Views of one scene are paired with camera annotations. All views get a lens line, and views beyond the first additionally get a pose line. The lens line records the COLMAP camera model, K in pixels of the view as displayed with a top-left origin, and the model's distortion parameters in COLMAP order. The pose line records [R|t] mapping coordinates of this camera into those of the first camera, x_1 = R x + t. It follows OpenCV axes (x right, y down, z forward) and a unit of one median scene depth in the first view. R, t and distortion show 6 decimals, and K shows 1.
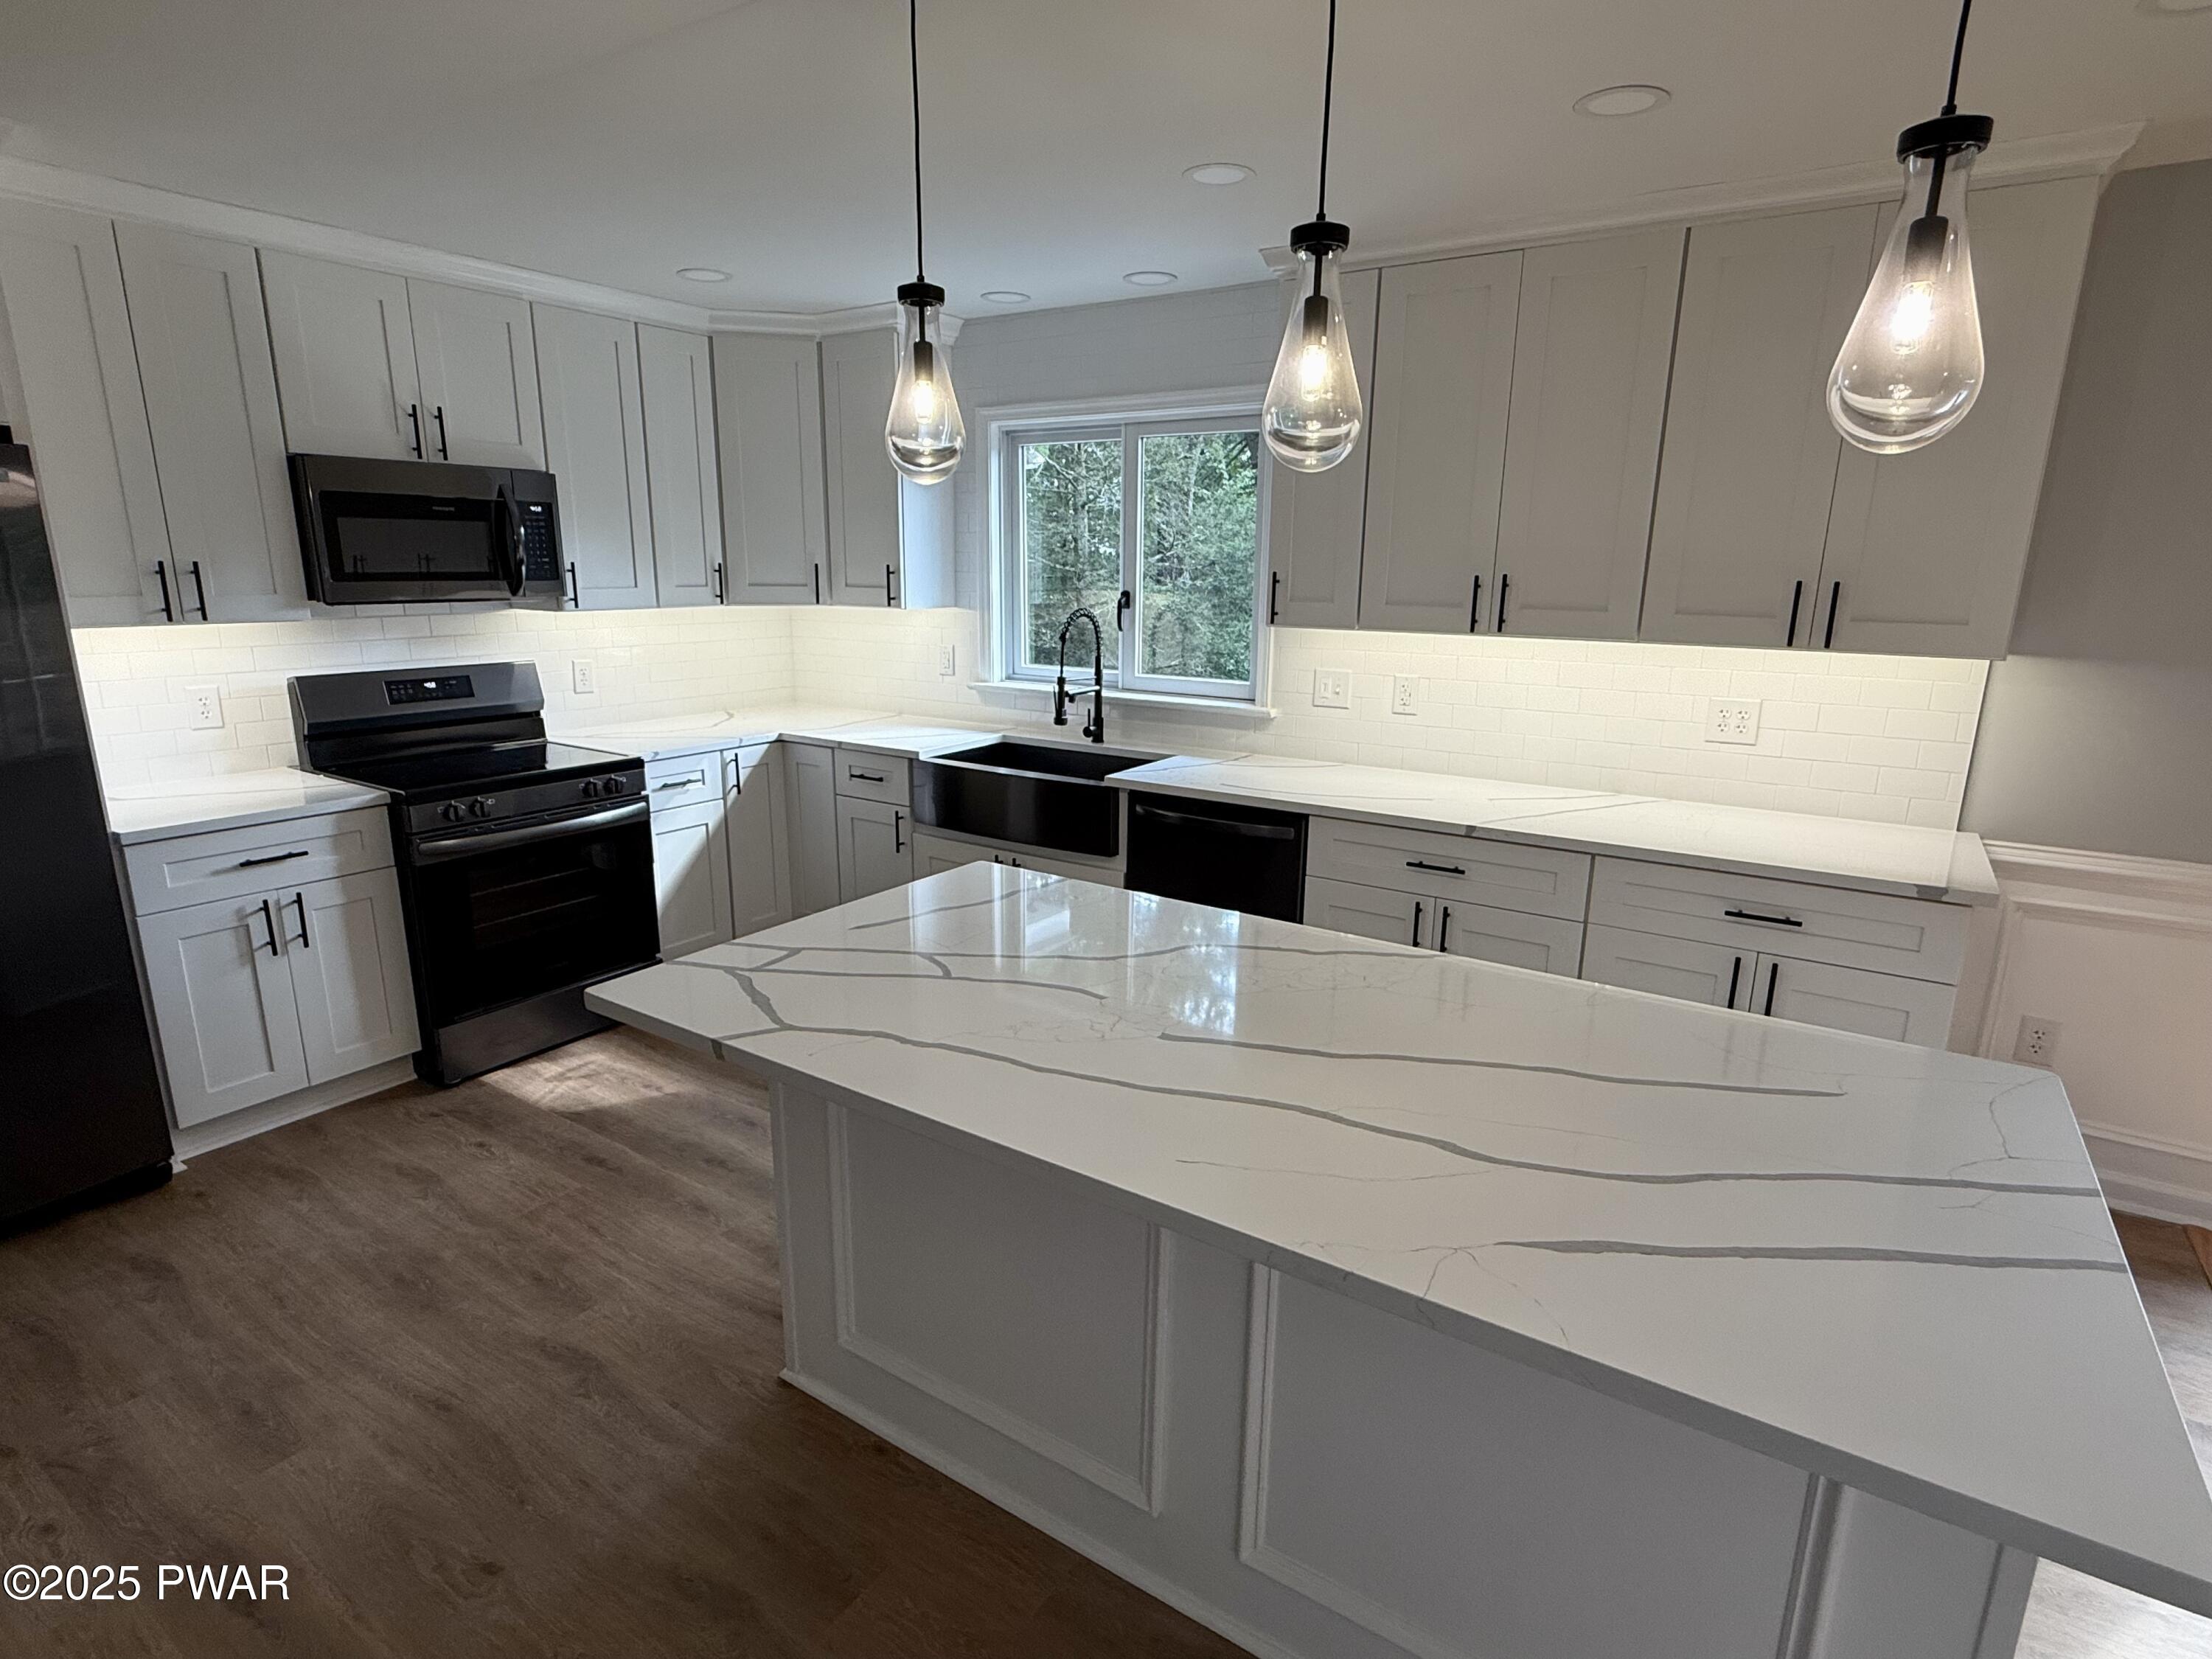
lens RADIAL K [[1127.3, 0, 1106.8], [0, 1127.3, 829.3], [0, 0, 1]] dist [-0.001055, -0.000178]
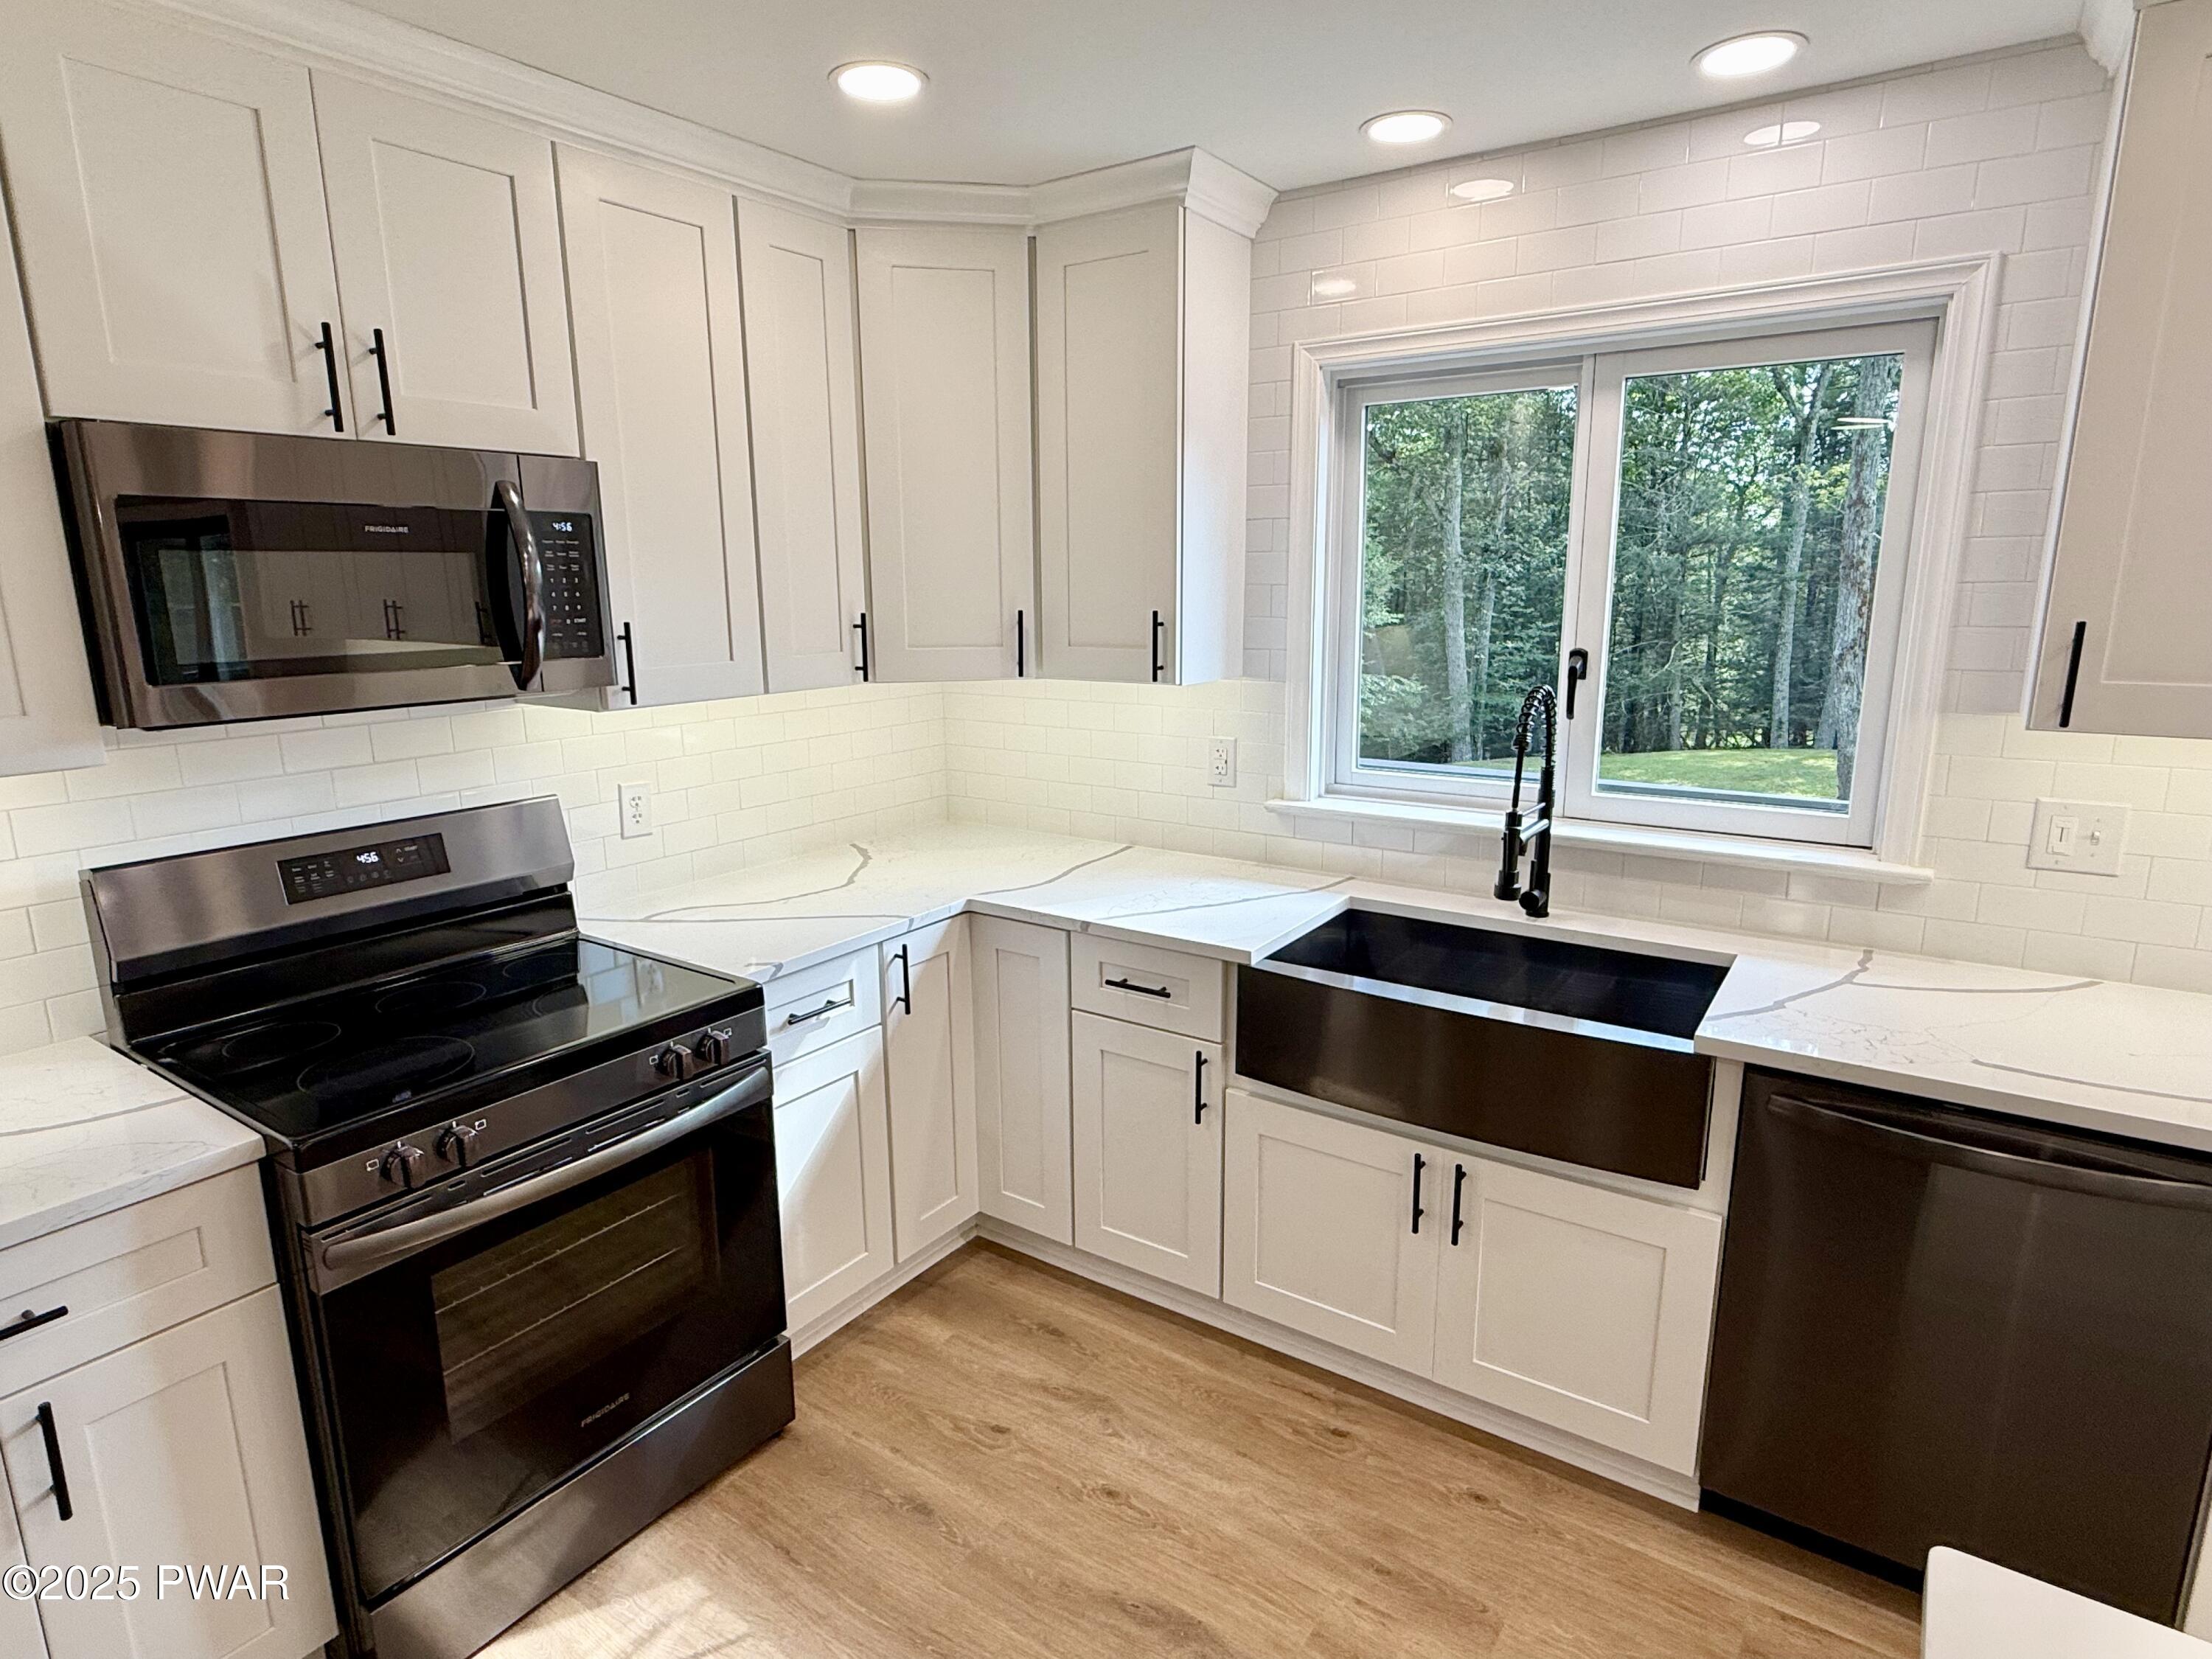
lens RADIAL K [[1212.7, 0, 1105.9], [0, 1212.7, 829.9], [0, 0, 1]] dist [0.003039, 0.001154]
pose [[0.999502, -0.015571, -0.027433, -0.227882], [0.014799, 0.999495, -0.028129, -0.116799], [0.027857, 0.027709, 0.999228, 0.421493]]
